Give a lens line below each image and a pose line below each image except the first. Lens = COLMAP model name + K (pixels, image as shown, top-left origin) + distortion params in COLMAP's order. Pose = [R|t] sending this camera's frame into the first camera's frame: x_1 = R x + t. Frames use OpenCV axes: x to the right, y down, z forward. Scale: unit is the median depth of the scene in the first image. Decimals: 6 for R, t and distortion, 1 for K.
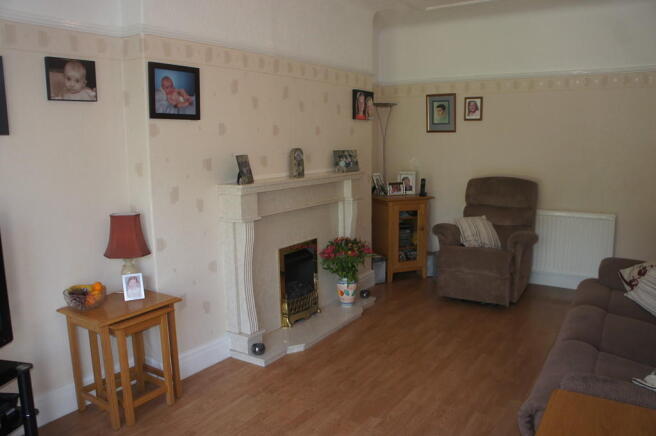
lens RADIAL K [[520.8, 0, 325.1], [0, 520.8, 217.9], [0, 0, 1]] dist [-0.173708, 0.110501]
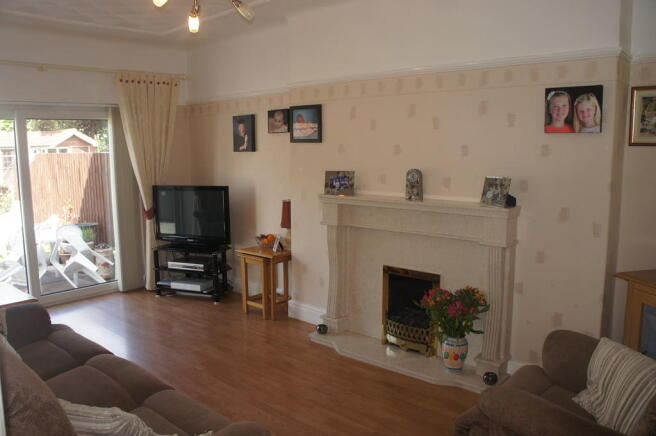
lens RADIAL K [[520.8, 0, 324.8], [0, 520.8, 216.9], [0, 0, 1]] dist [-0.173708, 0.110501]
pose [[-0.157515, 0.140821, -0.977424, 0.993878], [-0.141805, 0.976297, 0.163511, -0.198829], [0.977282, 0.164359, -0.133813, 1.087148]]
